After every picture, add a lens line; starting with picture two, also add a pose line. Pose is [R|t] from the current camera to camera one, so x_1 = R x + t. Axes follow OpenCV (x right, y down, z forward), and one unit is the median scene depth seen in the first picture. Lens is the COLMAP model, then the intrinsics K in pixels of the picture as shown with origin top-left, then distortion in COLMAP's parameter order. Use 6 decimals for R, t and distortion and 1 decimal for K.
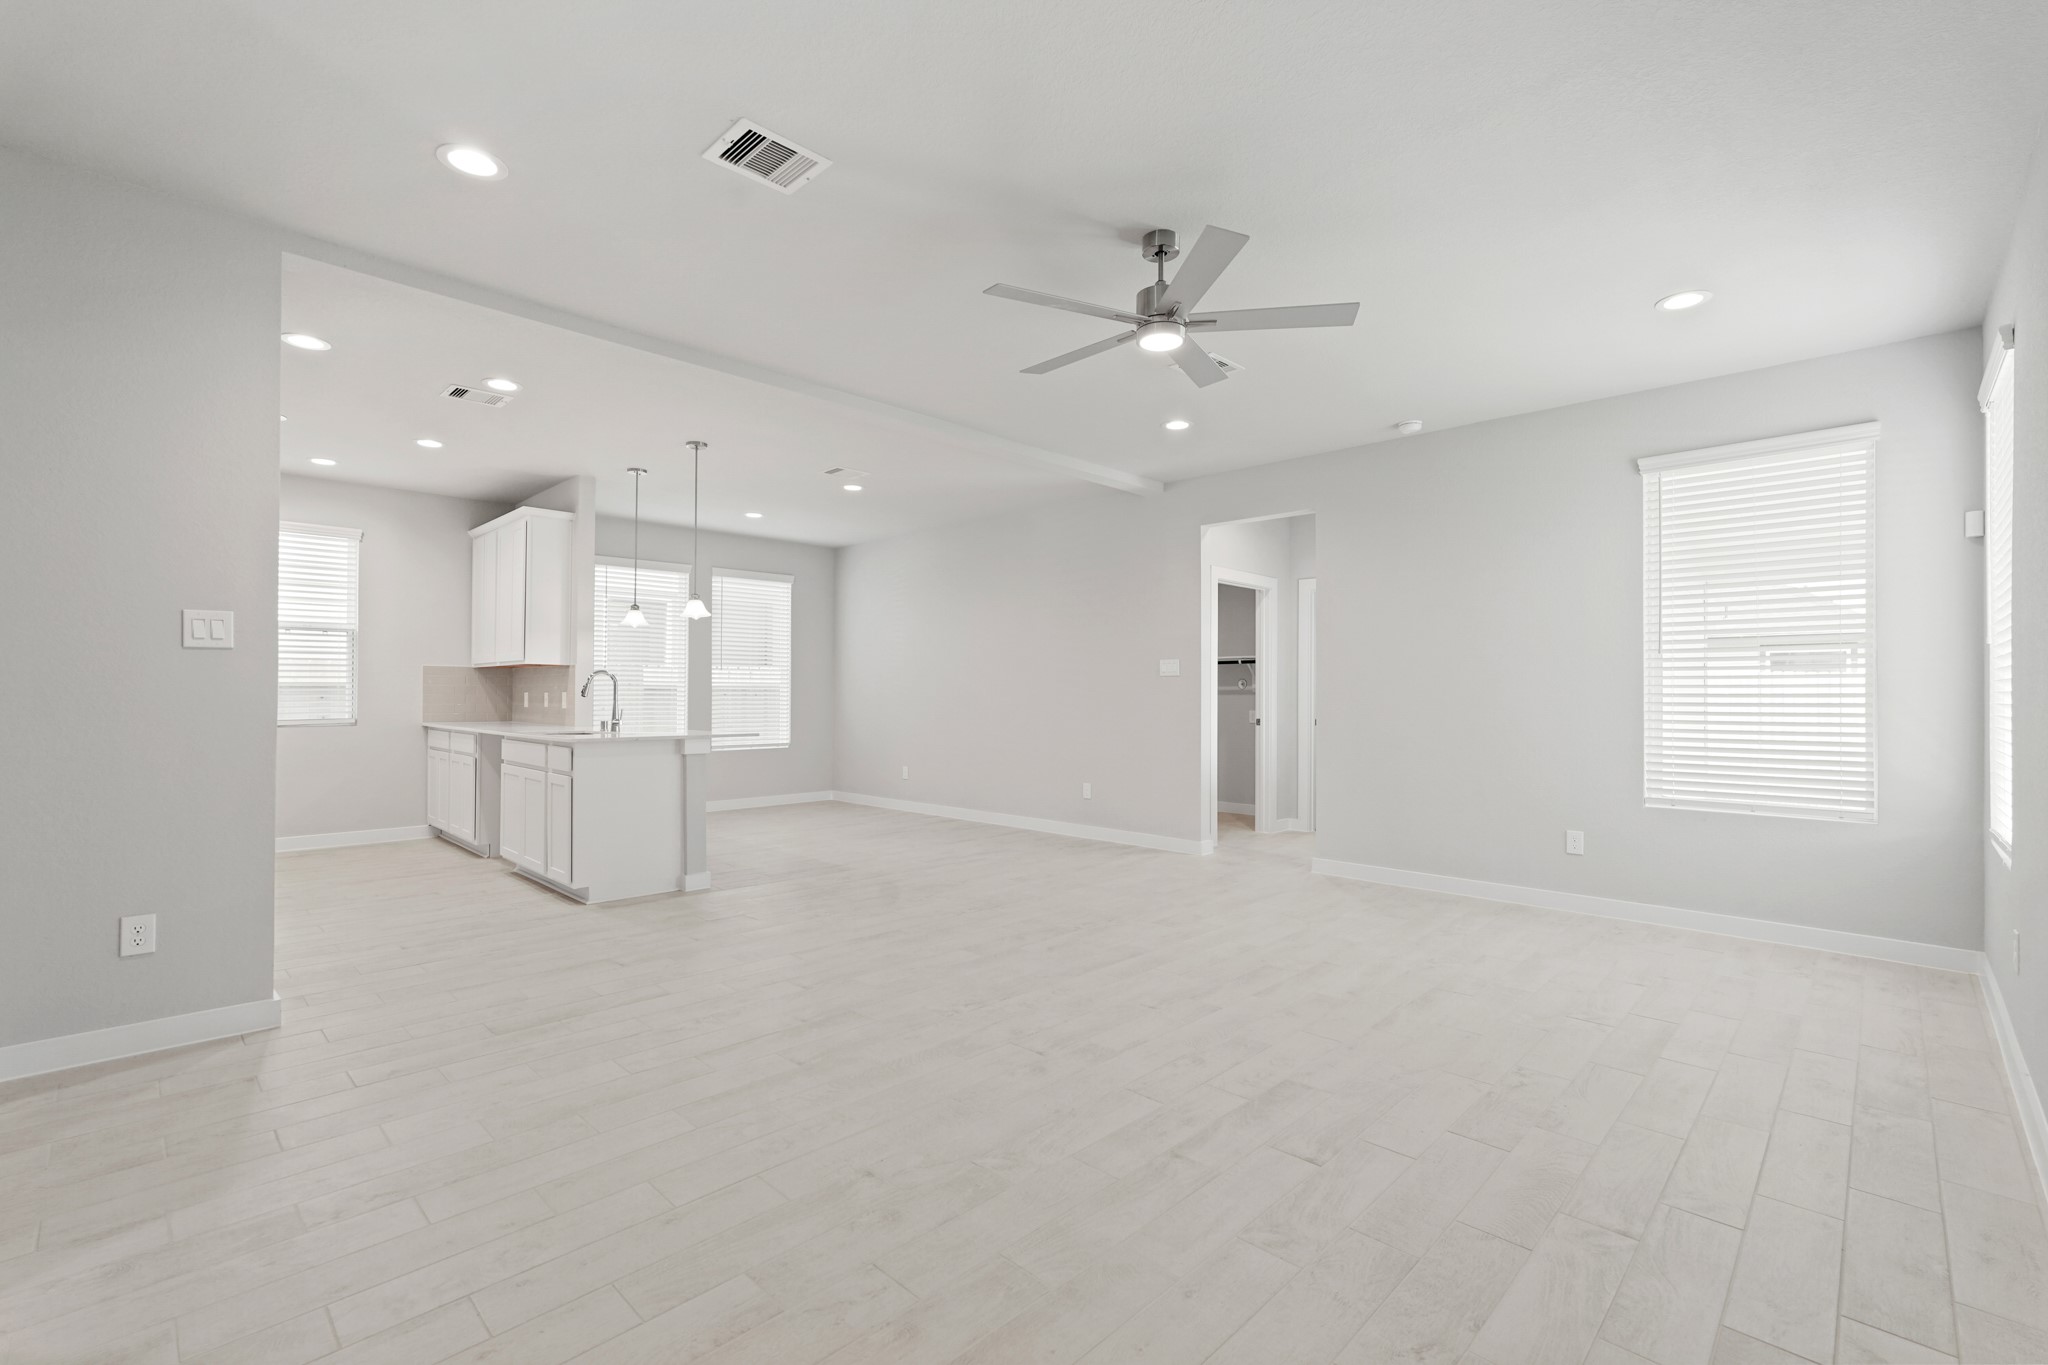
lens RADIAL K [[886.5, 0, 1024.0], [0, 886.5, 682.5], [0, 0, 1]] dist [-0.014514, -0.000070]
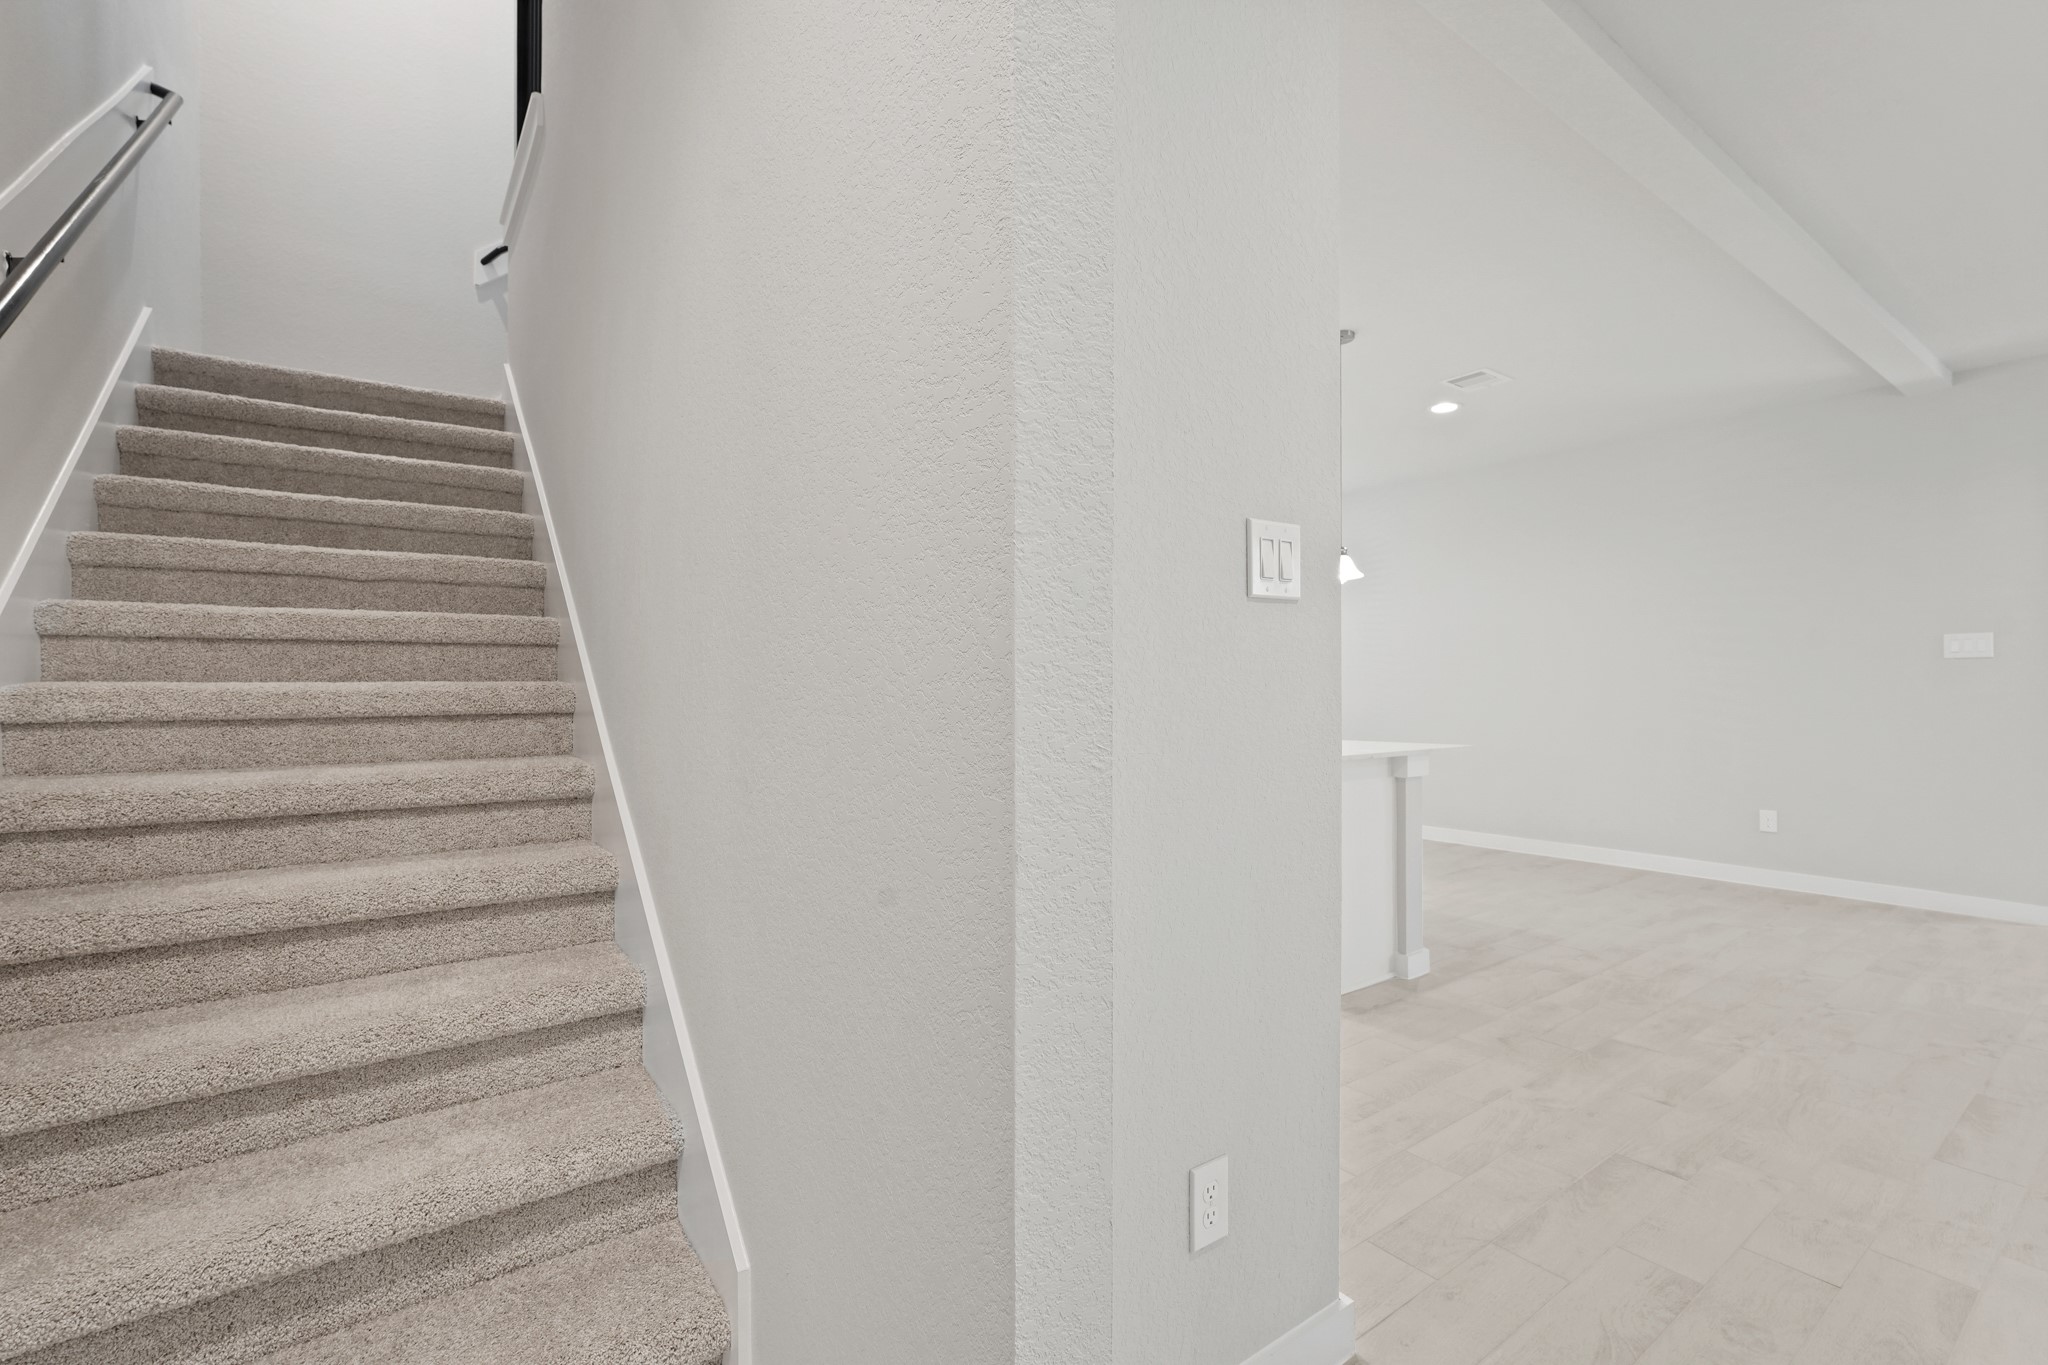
lens RADIAL K [[899.1, 0, 1024.0], [0, 899.1, 682.5], [0, 0, 1]] dist [-0.010042, 0.001447]
pose [[0.985181, -0.006209, -0.171403, -0.592816], [0.007681, 0.999939, 0.007929, 0.001009], [0.171343, -0.009128, 0.985169, 0.290723]]
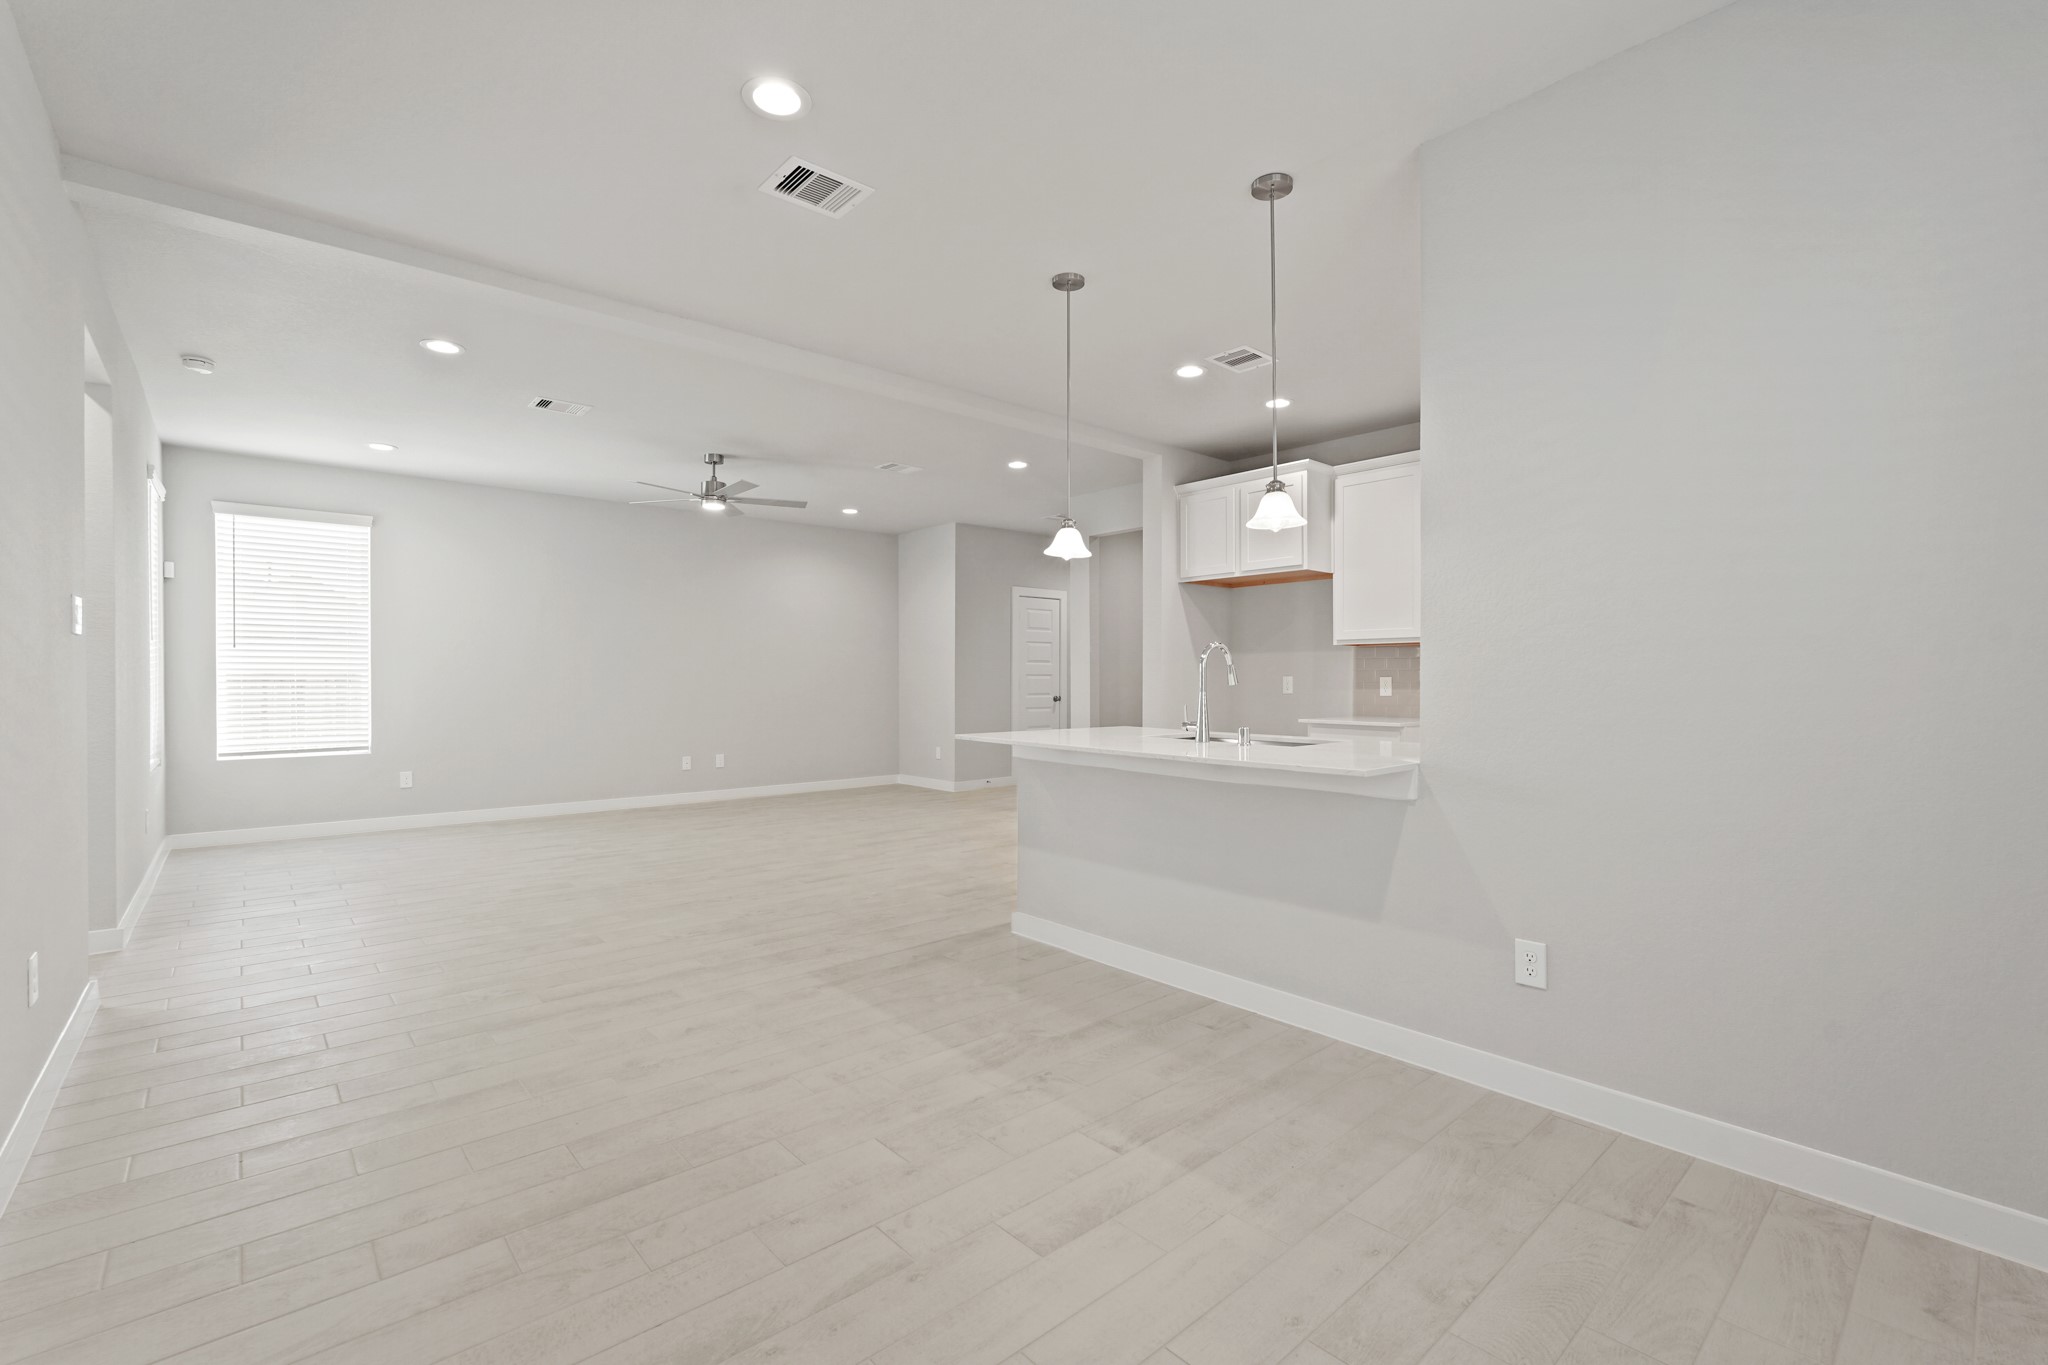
lens RADIAL K [[899.1, 0, 1024.0], [0, 899.1, 682.5], [0, 0, 1]] dist [-0.010042, 0.001447]
pose [[-0.997271, -0.006090, 0.073571, -0.460885], [-0.006983, 0.999905, -0.011884, 0.026808], [-0.073492, -0.012365, -0.997219, 1.942525]]
